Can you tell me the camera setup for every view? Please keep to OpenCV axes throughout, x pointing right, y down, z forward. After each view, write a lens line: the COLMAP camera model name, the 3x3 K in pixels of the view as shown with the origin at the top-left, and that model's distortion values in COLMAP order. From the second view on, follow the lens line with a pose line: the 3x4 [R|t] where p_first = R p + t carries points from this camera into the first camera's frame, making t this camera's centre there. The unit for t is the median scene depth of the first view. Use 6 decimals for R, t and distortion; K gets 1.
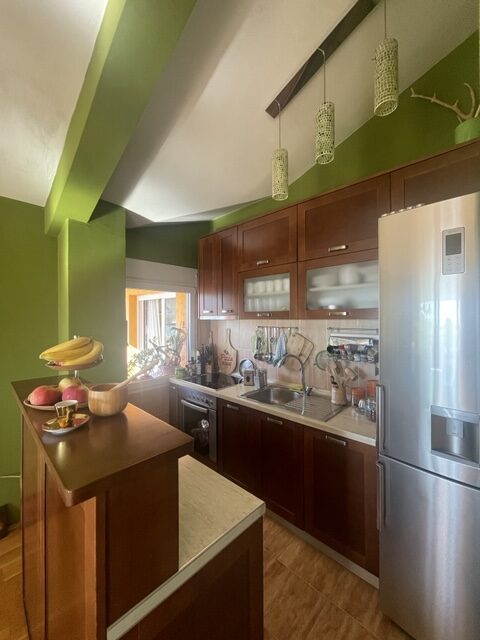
lens RADIAL K [[253.3, 0, 240.1], [0, 253.3, 317.7], [0, 0, 1]] dist [0.002678, 0.000385]
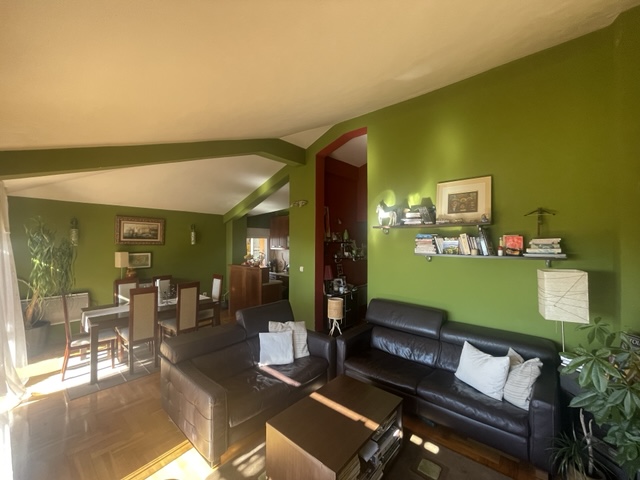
lens RADIAL K [[253.3, 0, 319.7], [0, 253.3, 242.8], [0, 0, 1]] dist [0.002678, 0.000385]
pose [[0.997227, 0.013150, 0.073249, 0.144944], [-0.010997, 0.999498, -0.029716, 0.012628], [-0.073603, 0.028828, 0.996871, -1.590633]]
